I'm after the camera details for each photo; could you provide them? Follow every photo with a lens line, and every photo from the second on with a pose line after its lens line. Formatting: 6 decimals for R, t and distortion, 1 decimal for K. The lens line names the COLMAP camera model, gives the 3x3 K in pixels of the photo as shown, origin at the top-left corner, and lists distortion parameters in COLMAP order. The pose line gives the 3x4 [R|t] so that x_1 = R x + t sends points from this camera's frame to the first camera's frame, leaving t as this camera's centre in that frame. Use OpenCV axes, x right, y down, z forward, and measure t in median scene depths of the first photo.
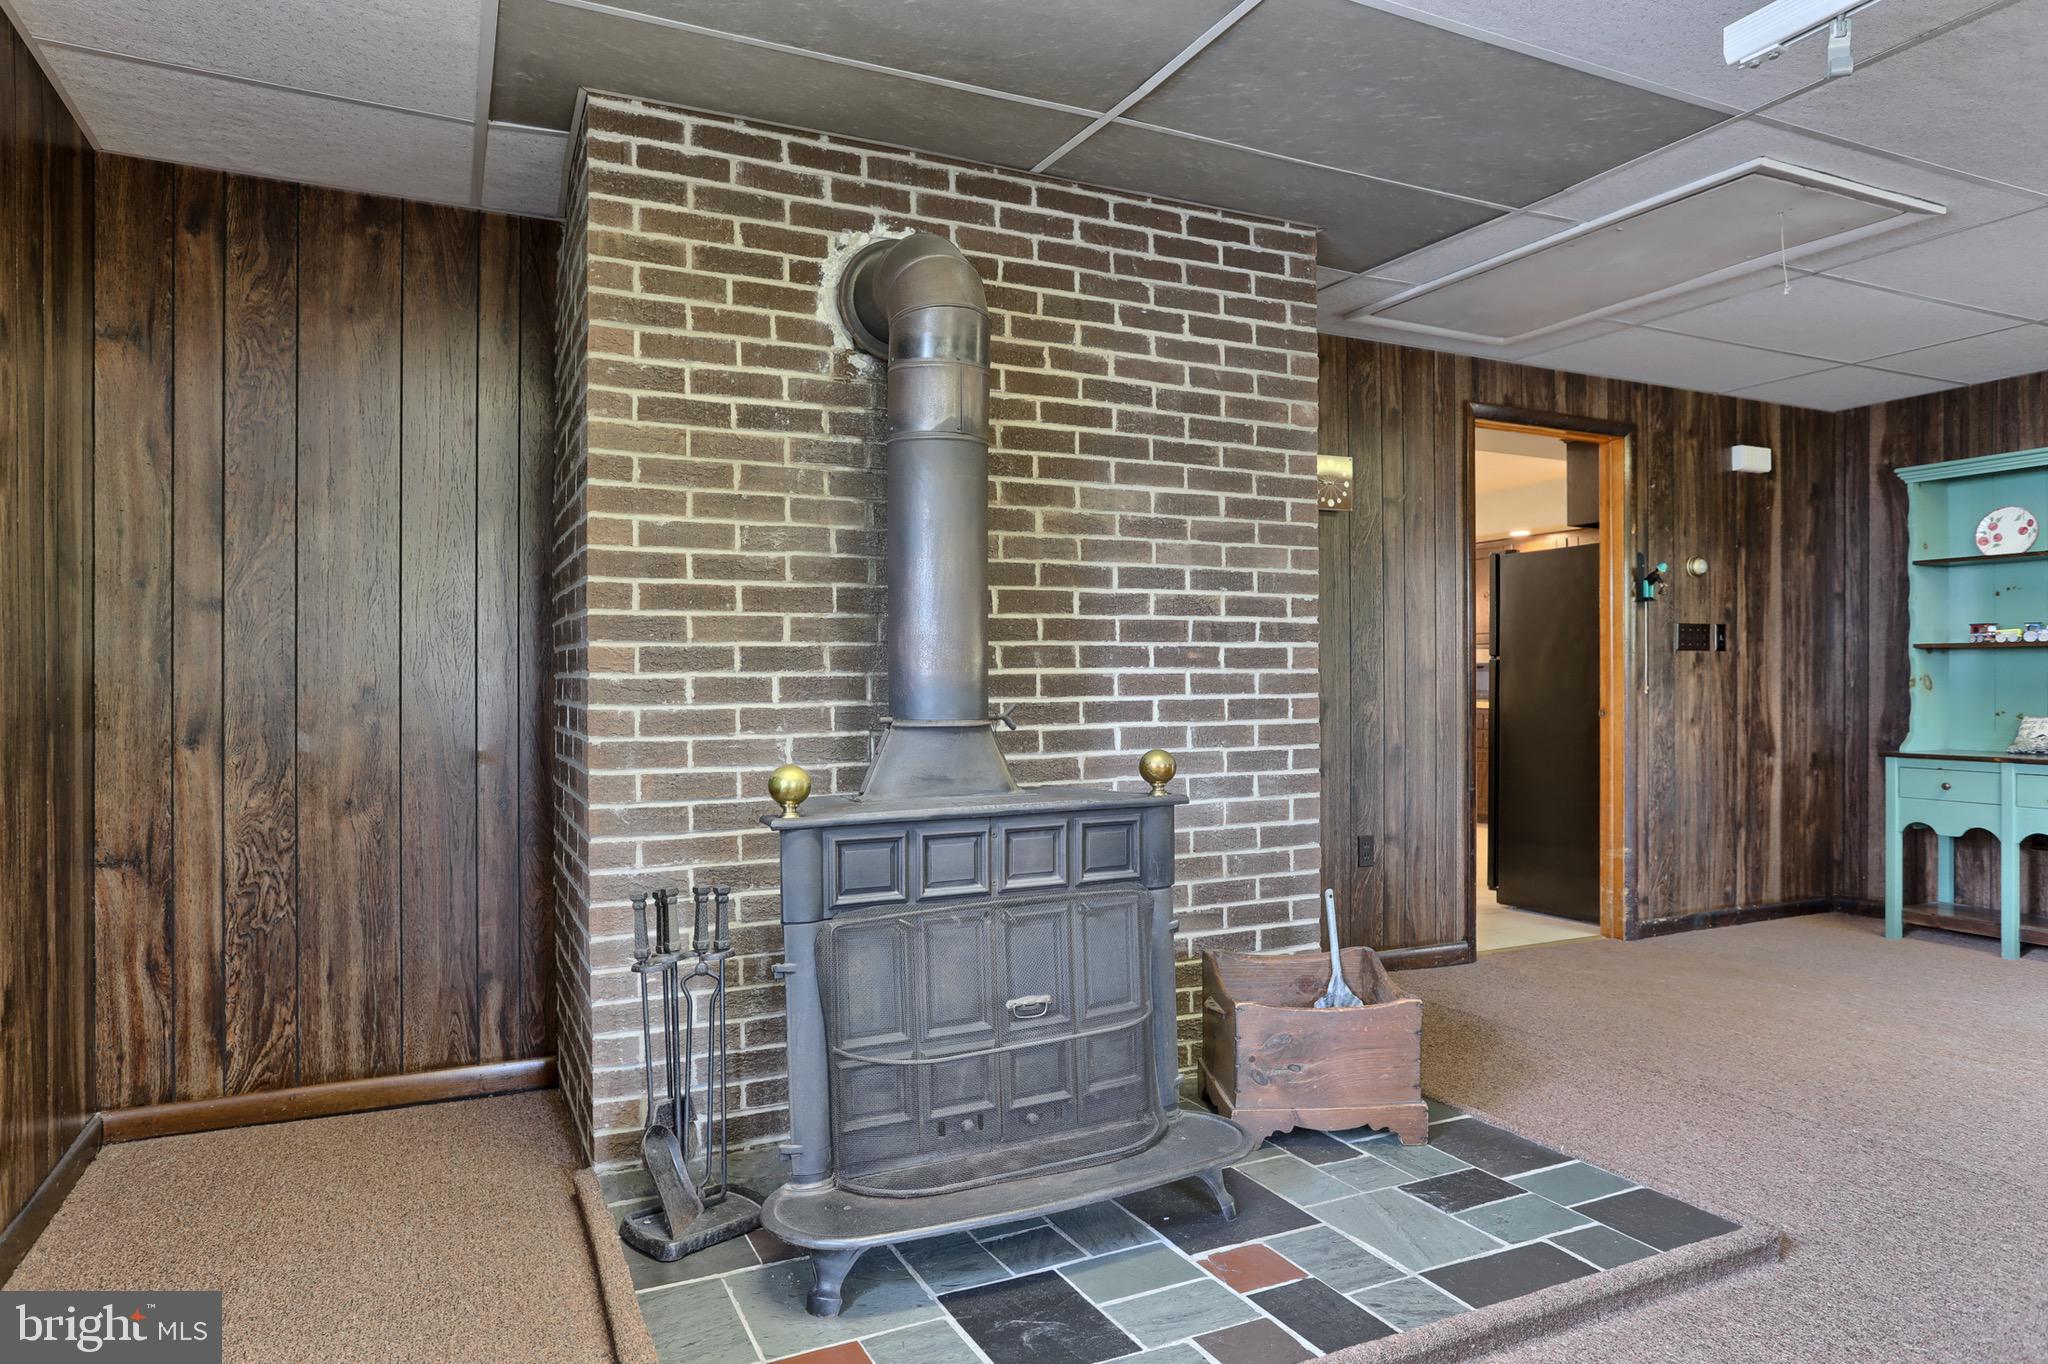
lens RADIAL K [[1243.3, 0, 1024.5], [0, 1243.3, 679.5], [0, 0, 1]] dist [-0.029995, 0.001734]
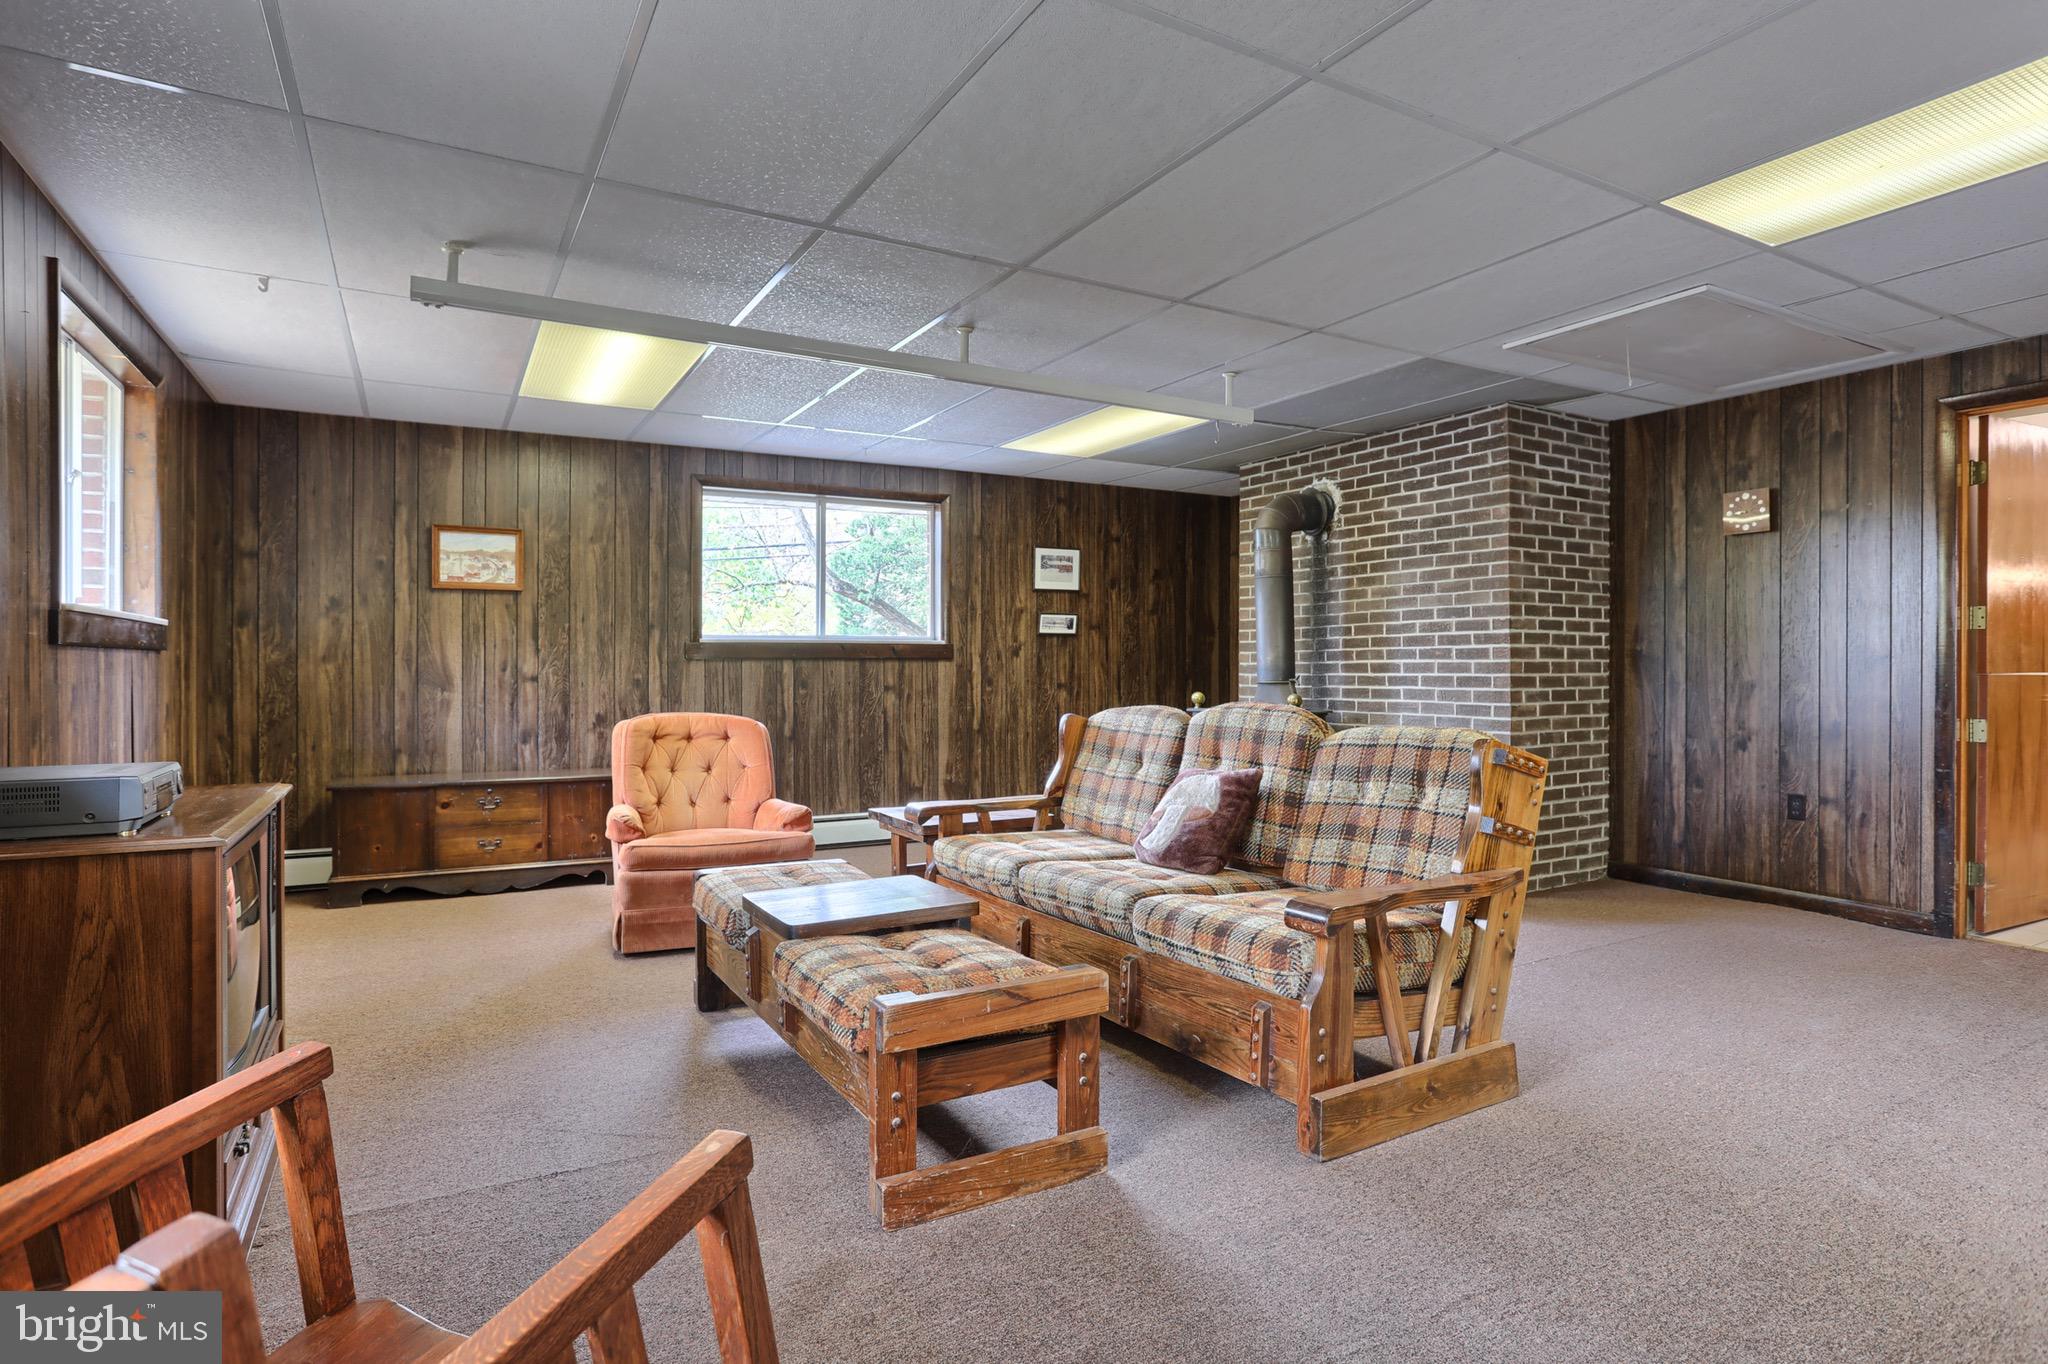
lens RADIAL K [[1043.4, 0, 1017.5], [0, 1043.4, 682.9], [0, 0, 1]] dist [-0.057310, 0.029644]
pose [[0.069349, 0.020950, -0.997372, 1.717438], [0.002769, 0.999772, 0.021193, -0.008845], [0.997589, -0.004231, 0.069276, 0.240829]]
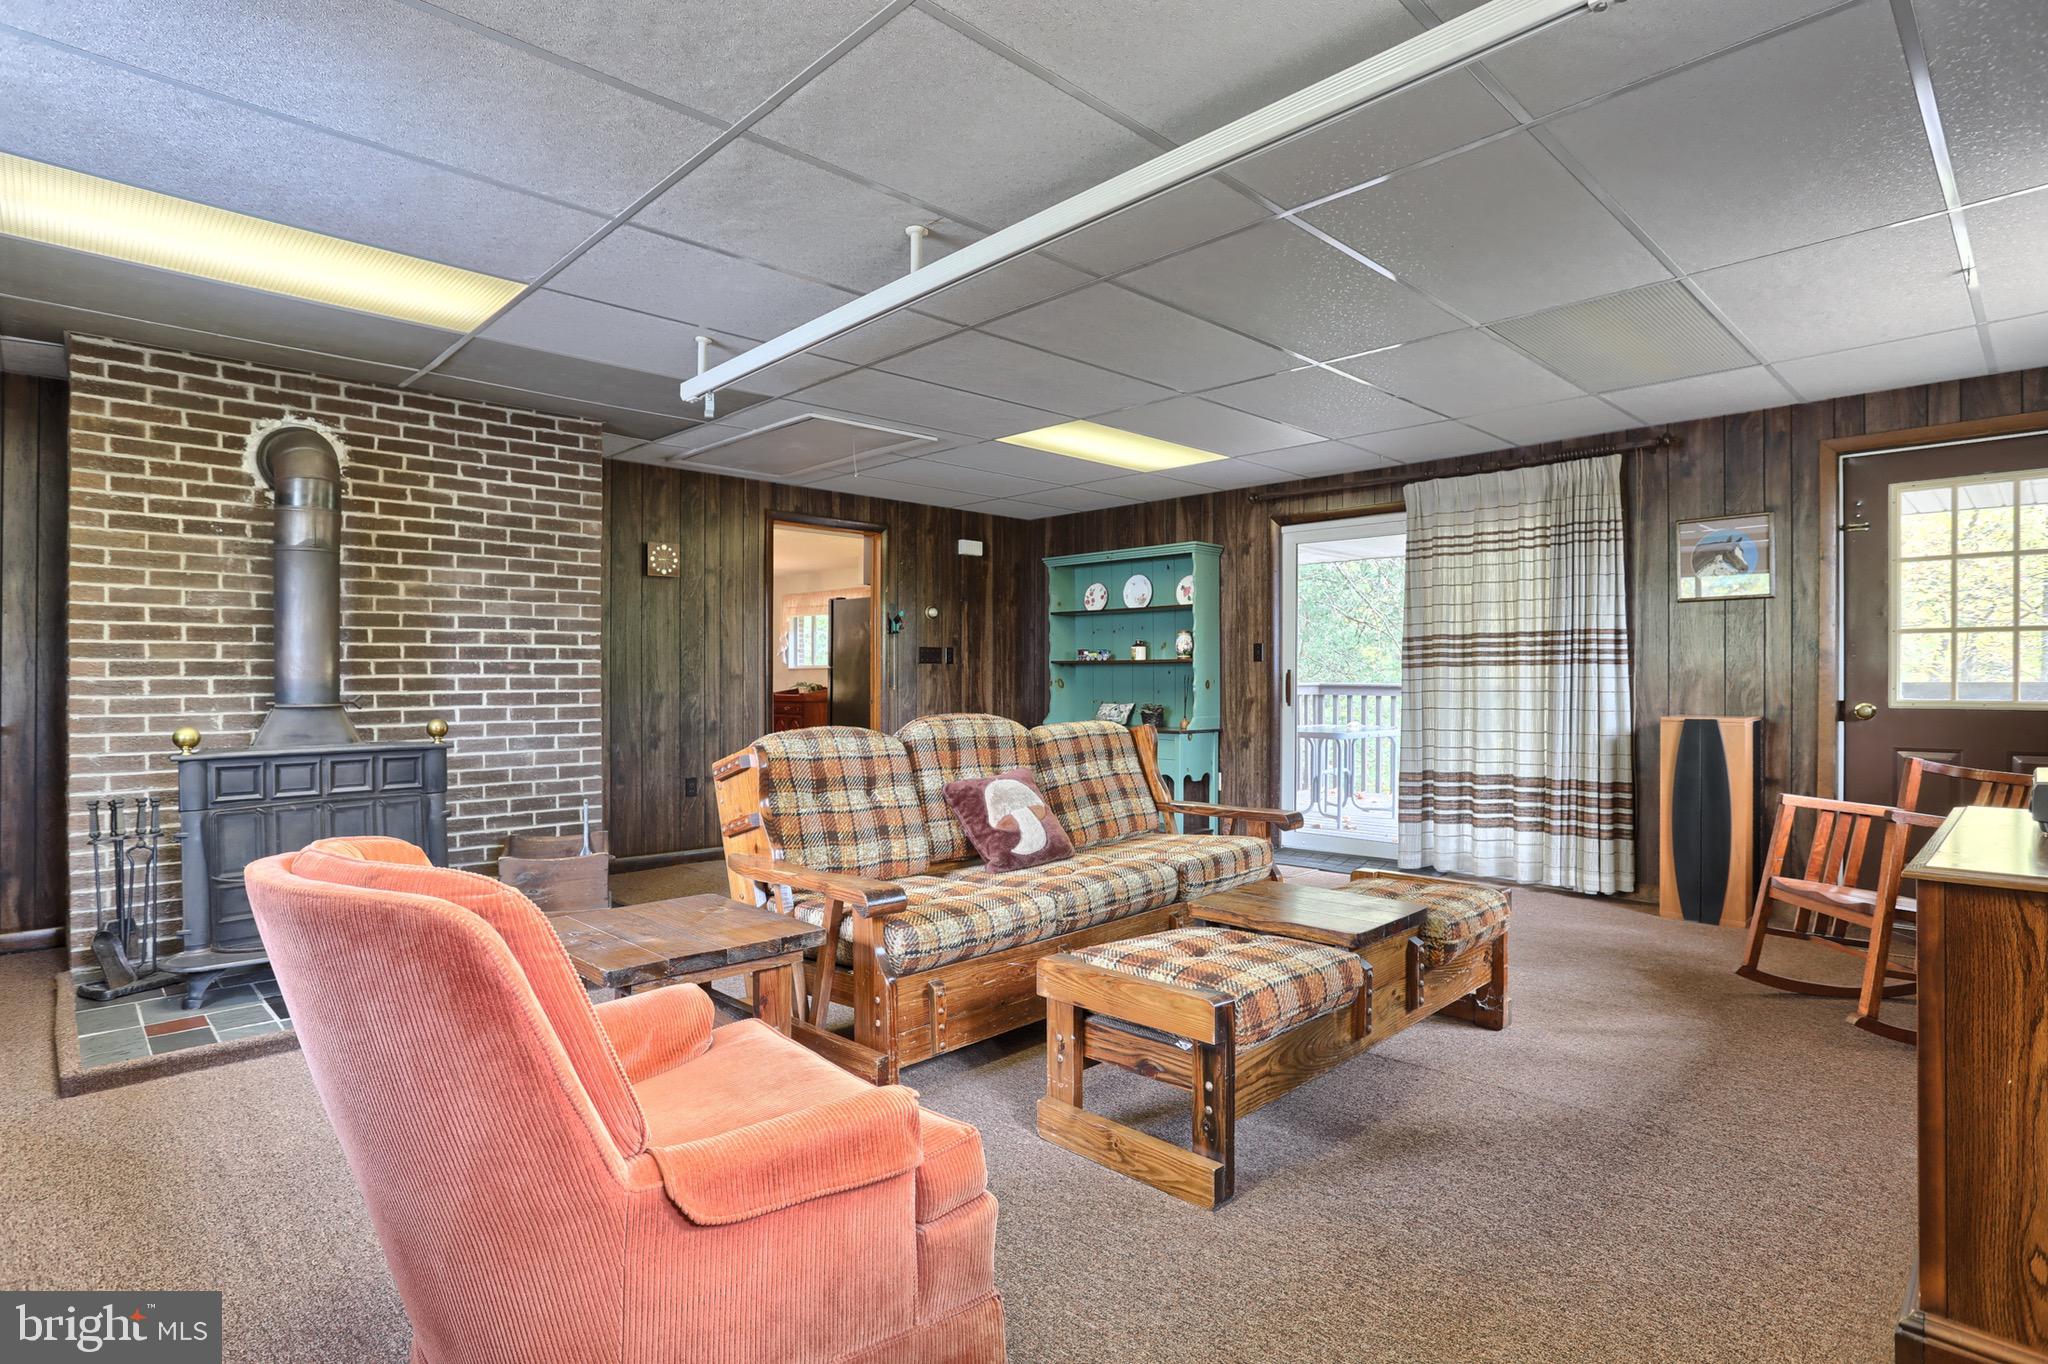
lens RADIAL K [[1044.9, 0, 1011.4], [0, 1044.9, 674.9], [0, 0, 1]] dist [-0.046423, 0.028893]
pose [[0.952235, 0.005398, 0.305317, 0.363875], [-0.004735, 0.999985, -0.002913, -0.008018], [-0.305328, 0.001328, 0.952246, -0.595234]]
